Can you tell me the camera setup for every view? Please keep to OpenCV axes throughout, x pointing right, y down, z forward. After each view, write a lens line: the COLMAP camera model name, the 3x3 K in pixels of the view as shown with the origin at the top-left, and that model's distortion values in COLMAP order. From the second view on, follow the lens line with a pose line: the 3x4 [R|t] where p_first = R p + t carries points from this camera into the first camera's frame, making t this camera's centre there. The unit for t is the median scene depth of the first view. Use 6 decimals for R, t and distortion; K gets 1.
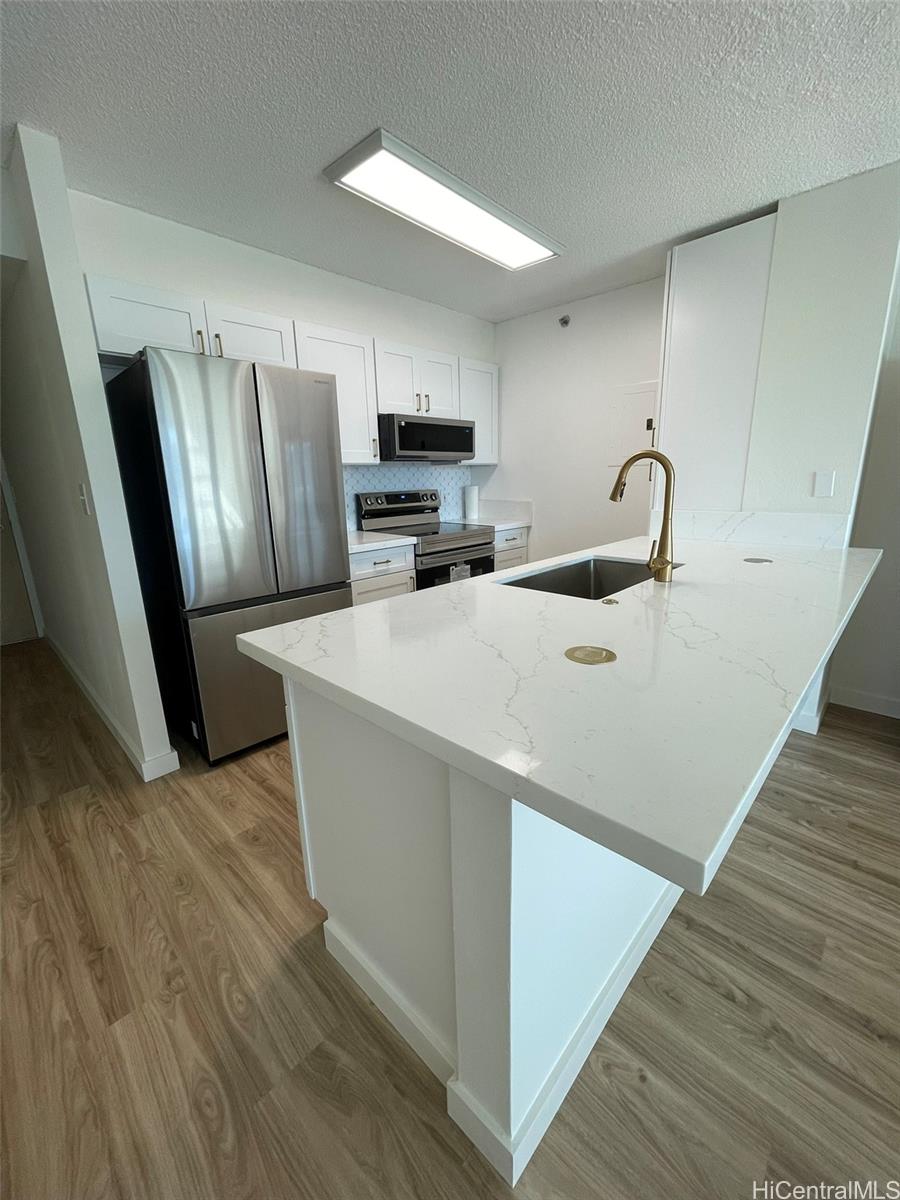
lens RADIAL K [[477.0, 0, 442.9], [0, 477.0, 598.1], [0, 0, 1]] dist [-0.000311, -0.004258]
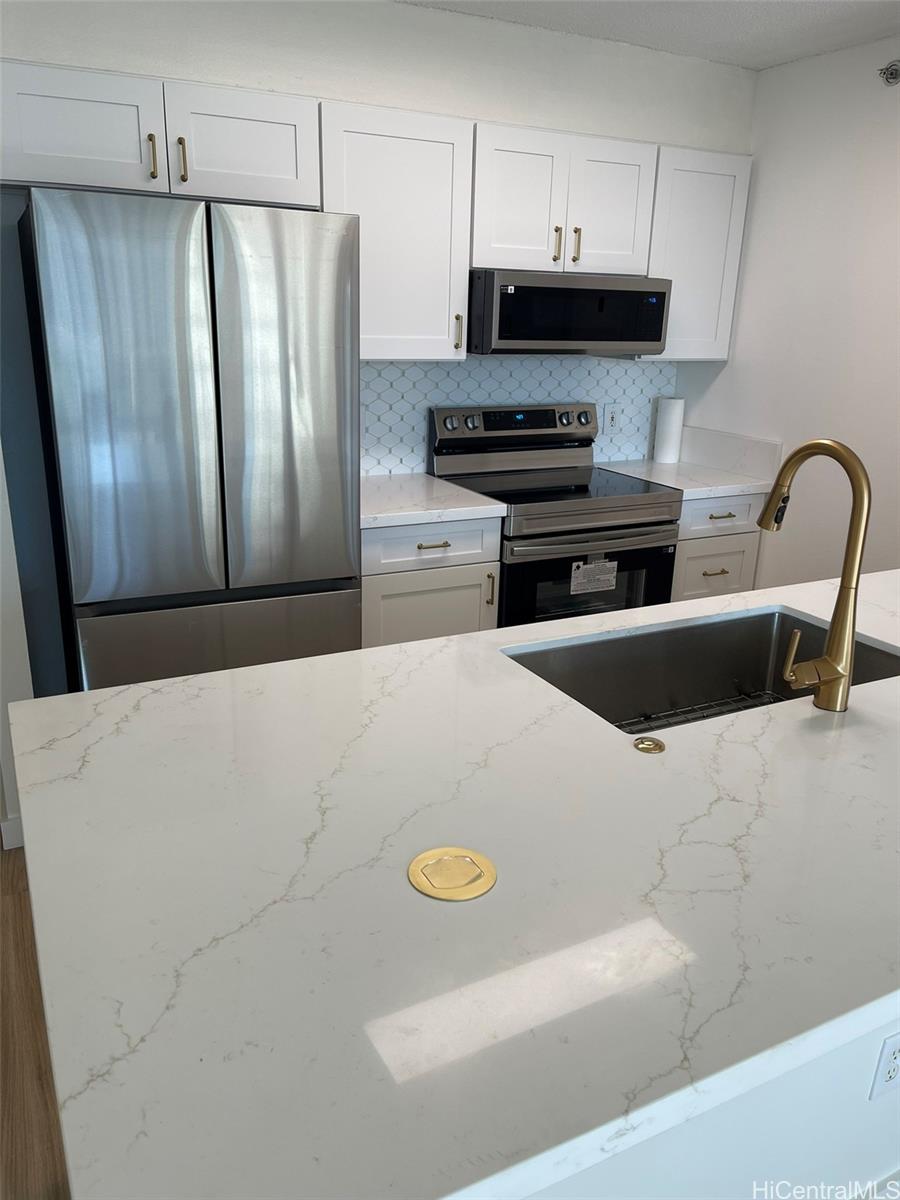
lens RADIAL K [[895.2, 0, 450.0], [0, 895.2, 600.0], [0, 0, 1]] dist [0.091218, -0.124206]
pose [[0.948344, 0.144490, -0.282428, 0.184635], [-0.126202, 0.988609, 0.082007, -0.094231], [0.291061, -0.042128, 0.955777, -0.002785]]
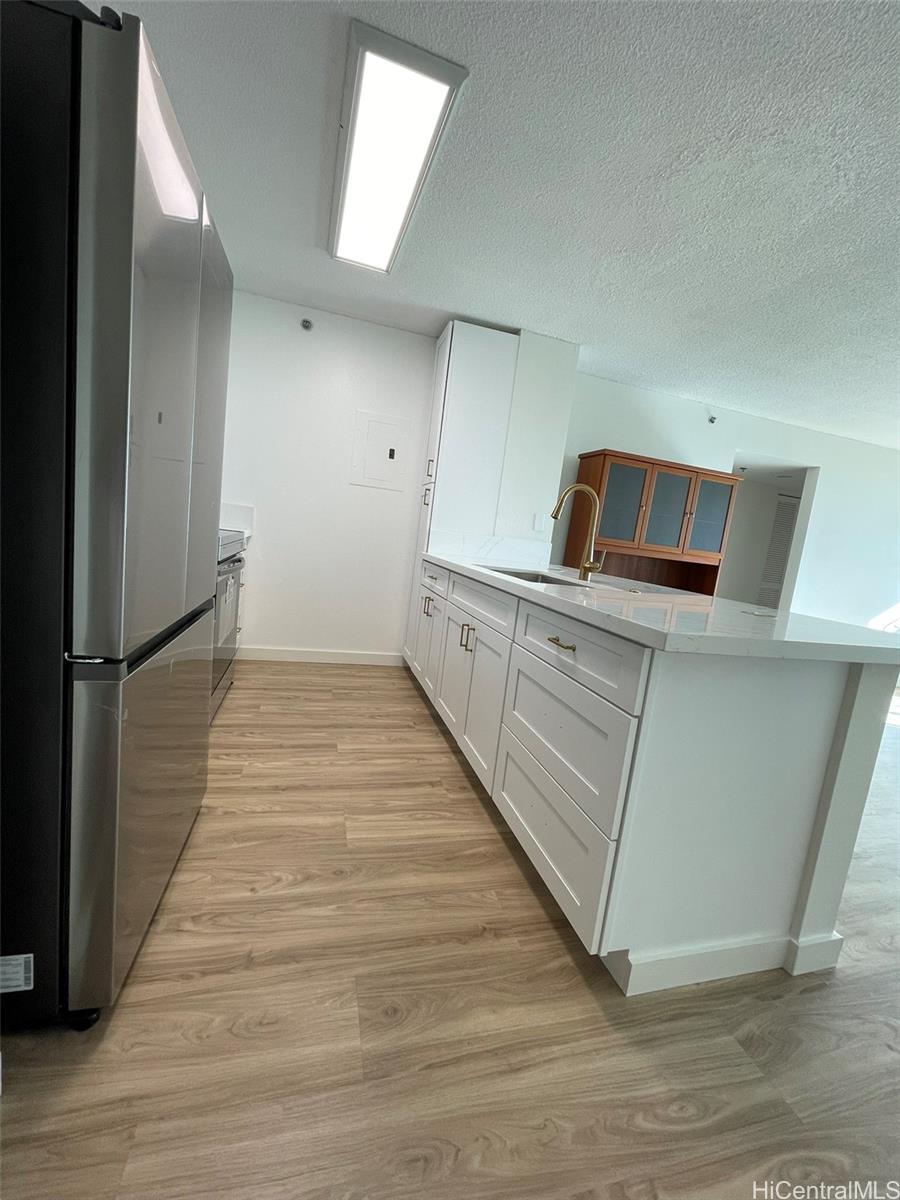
lens RADIAL K [[477.0, 0, 442.9], [0, 477.0, 598.1], [0, 0, 1]] dist [-0.000311, -0.004258]
pose [[0.504737, -0.035662, 0.862536, -0.512517], [0.076862, 0.997035, -0.003755, -0.008084], [-0.859845, 0.068191, 0.505982, 0.357751]]
